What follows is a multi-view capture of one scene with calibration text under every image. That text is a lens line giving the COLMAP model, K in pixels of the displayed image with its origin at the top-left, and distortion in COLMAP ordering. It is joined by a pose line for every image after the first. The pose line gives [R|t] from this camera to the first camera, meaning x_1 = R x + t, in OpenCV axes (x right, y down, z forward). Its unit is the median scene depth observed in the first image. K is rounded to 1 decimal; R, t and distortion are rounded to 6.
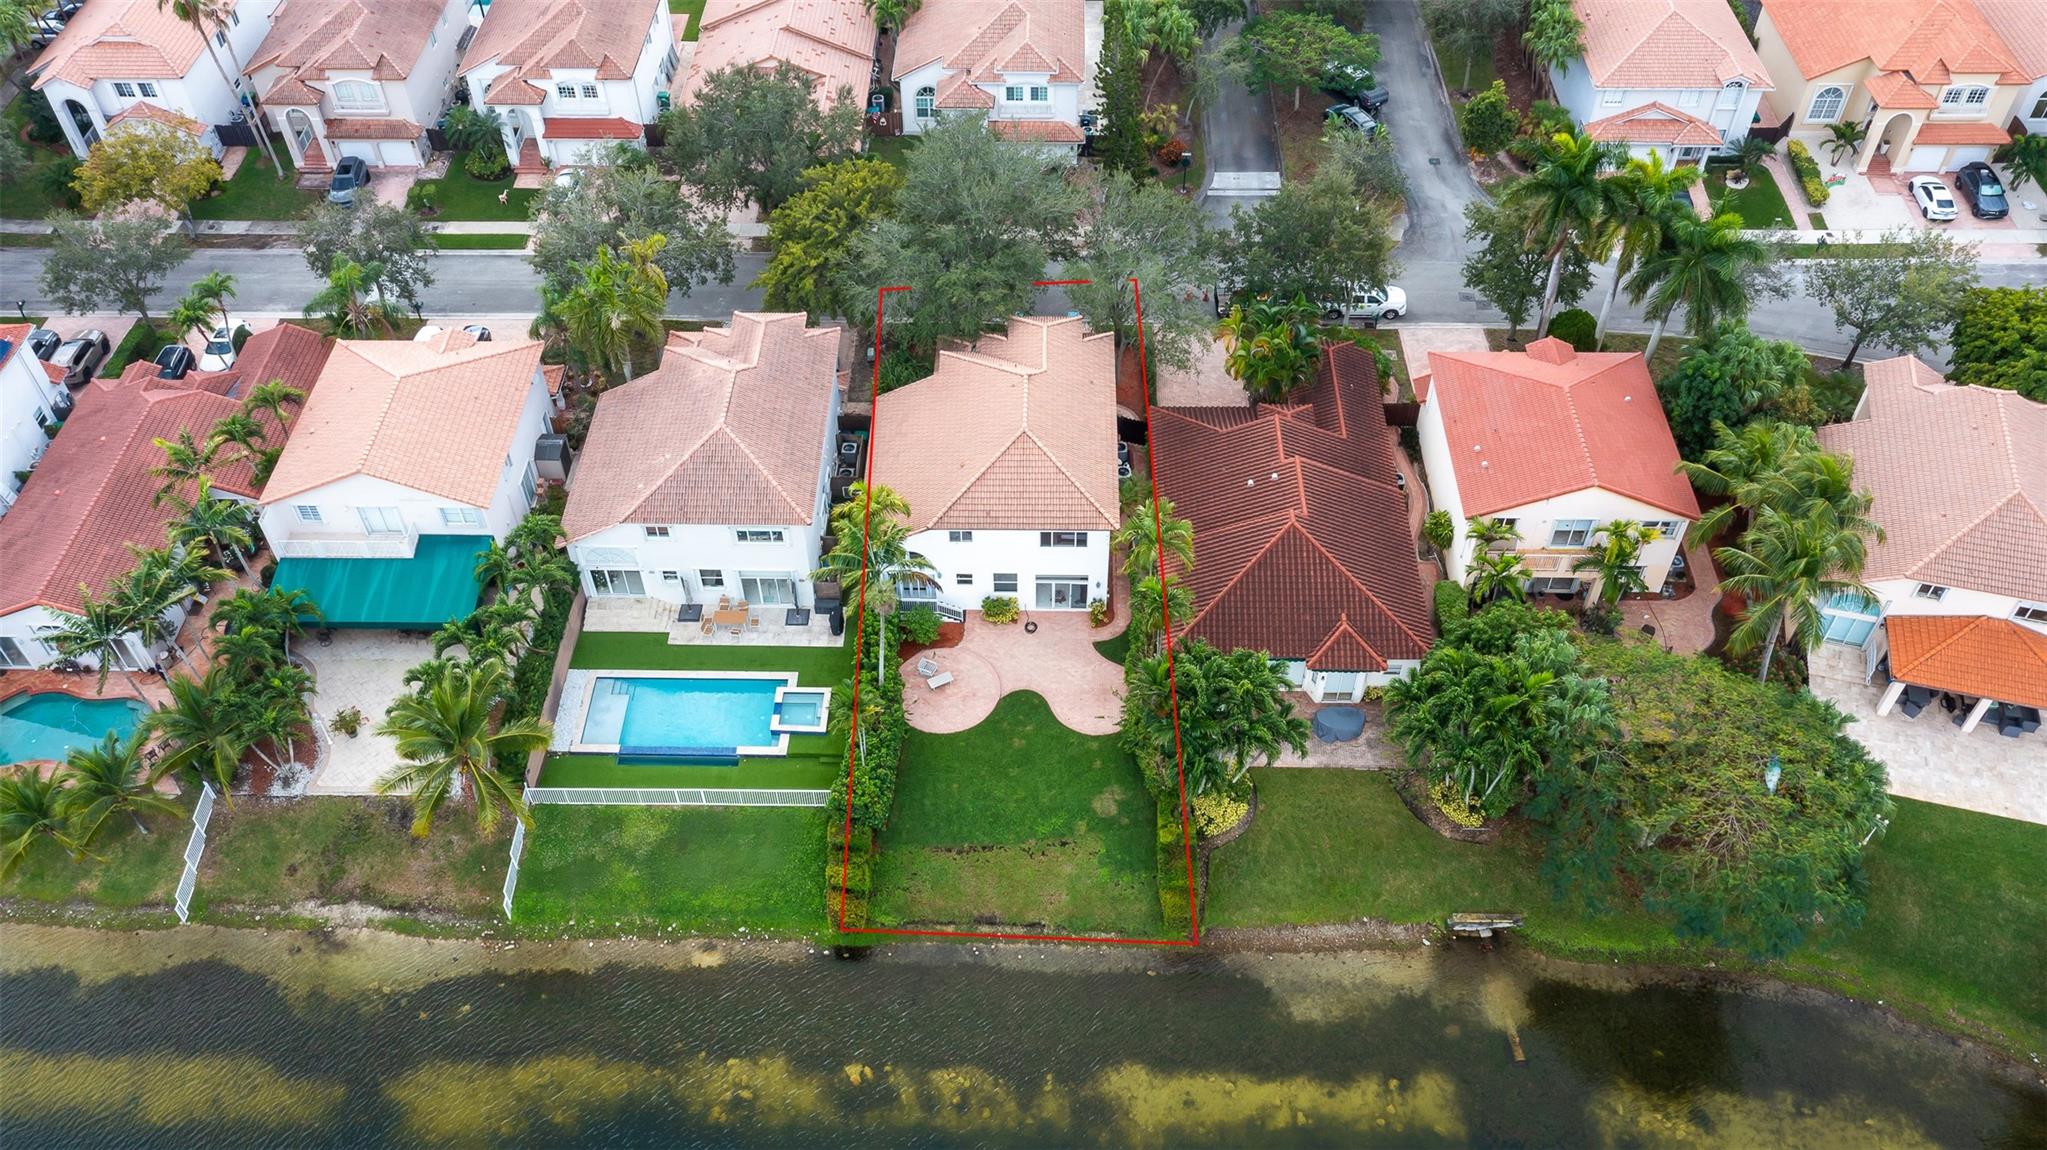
lens RADIAL K [[1620.4, 0, 1023.0], [0, 1620.4, 568.7], [0, 0, 1]] dist [-0.006805, 0.010706]
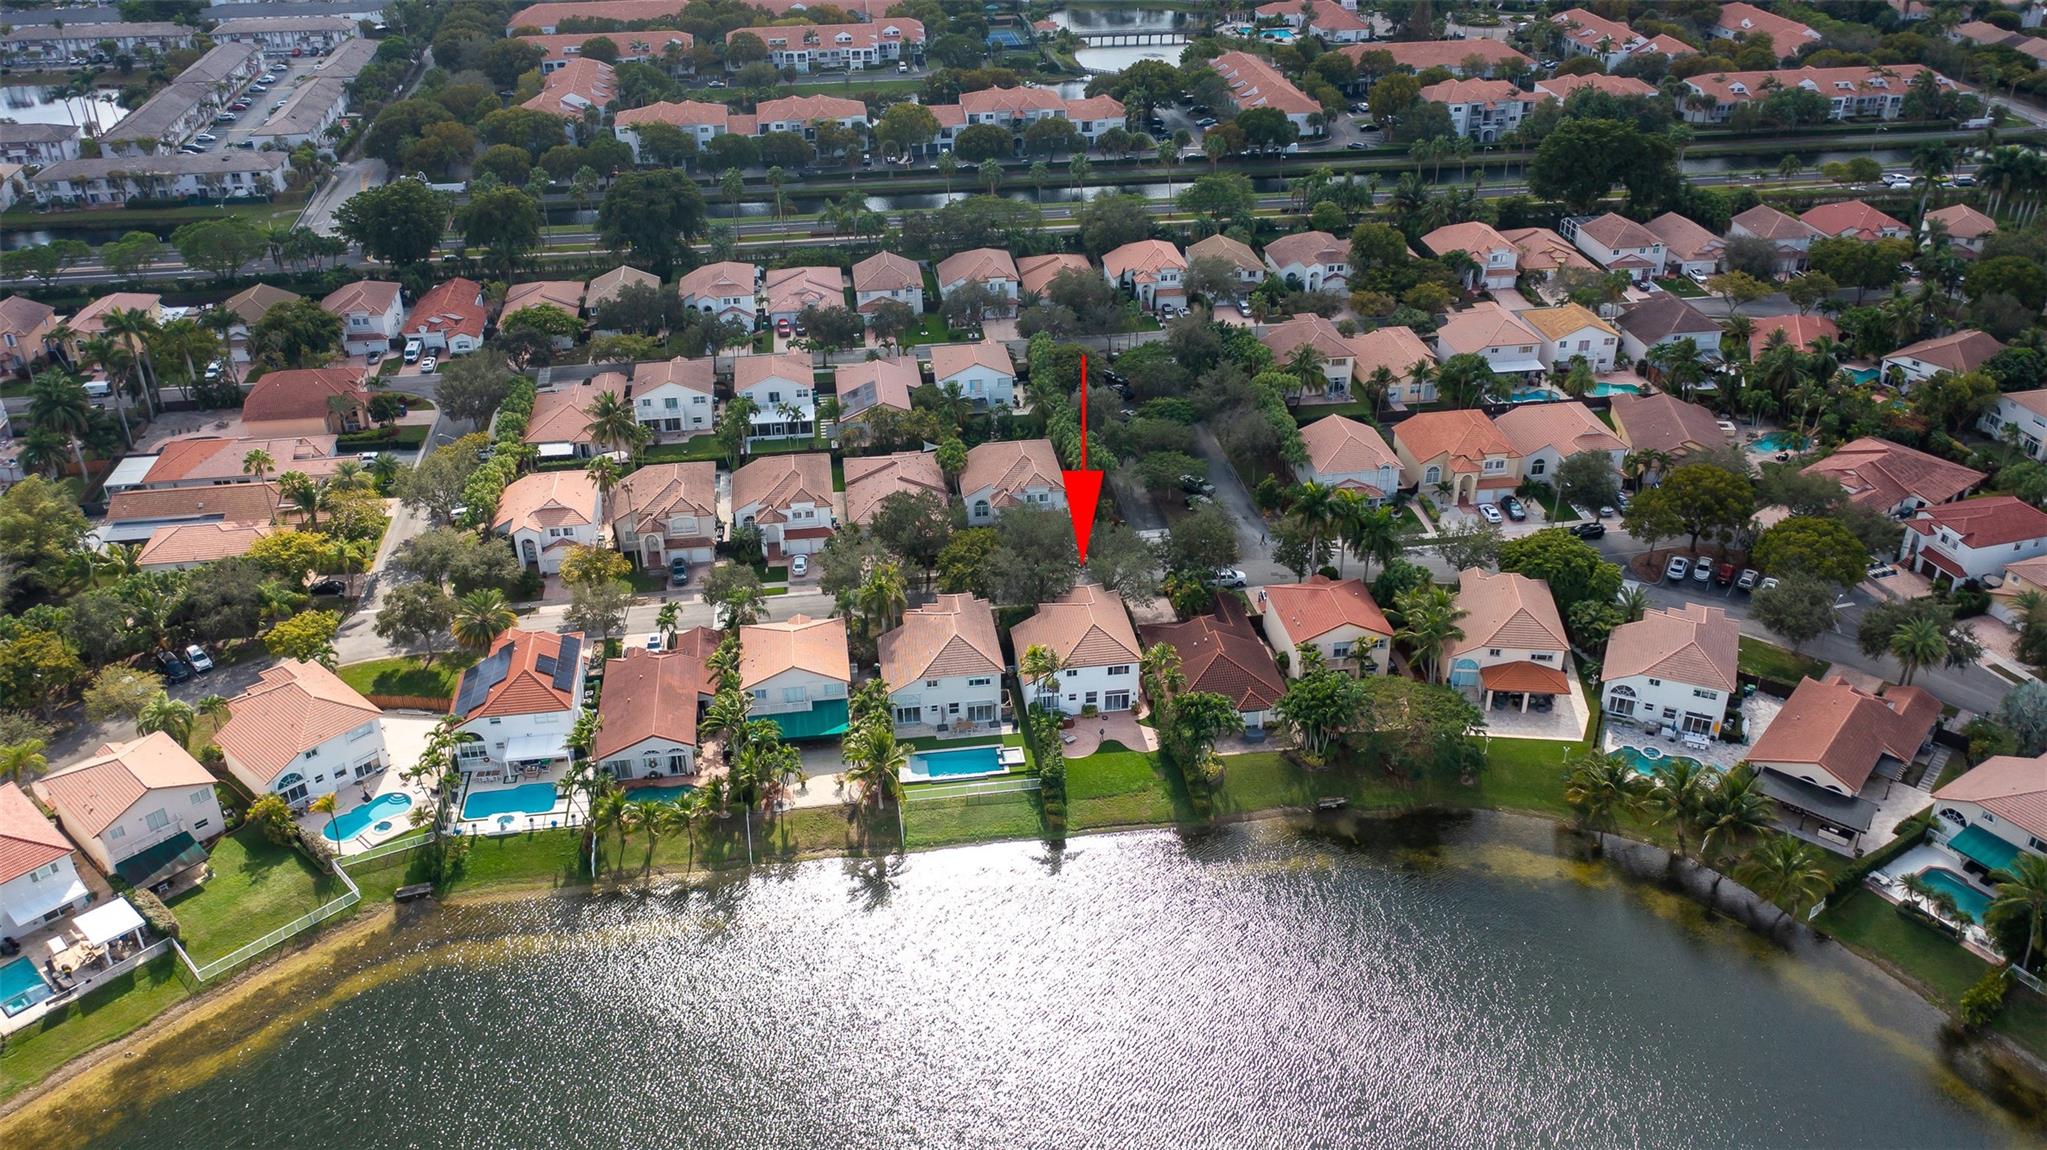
lens RADIAL K [[1620.4, 0, 1027.4], [0, 1620.4, 585.9], [0, 0, 1]] dist [-0.006805, 0.010706]
pose [[0.986346, -0.081377, 0.143179, -0.399615], [0.119309, 0.952376, -0.280614, 0.472155], [-0.113524, 0.293865, 0.949081, -1.091834]]
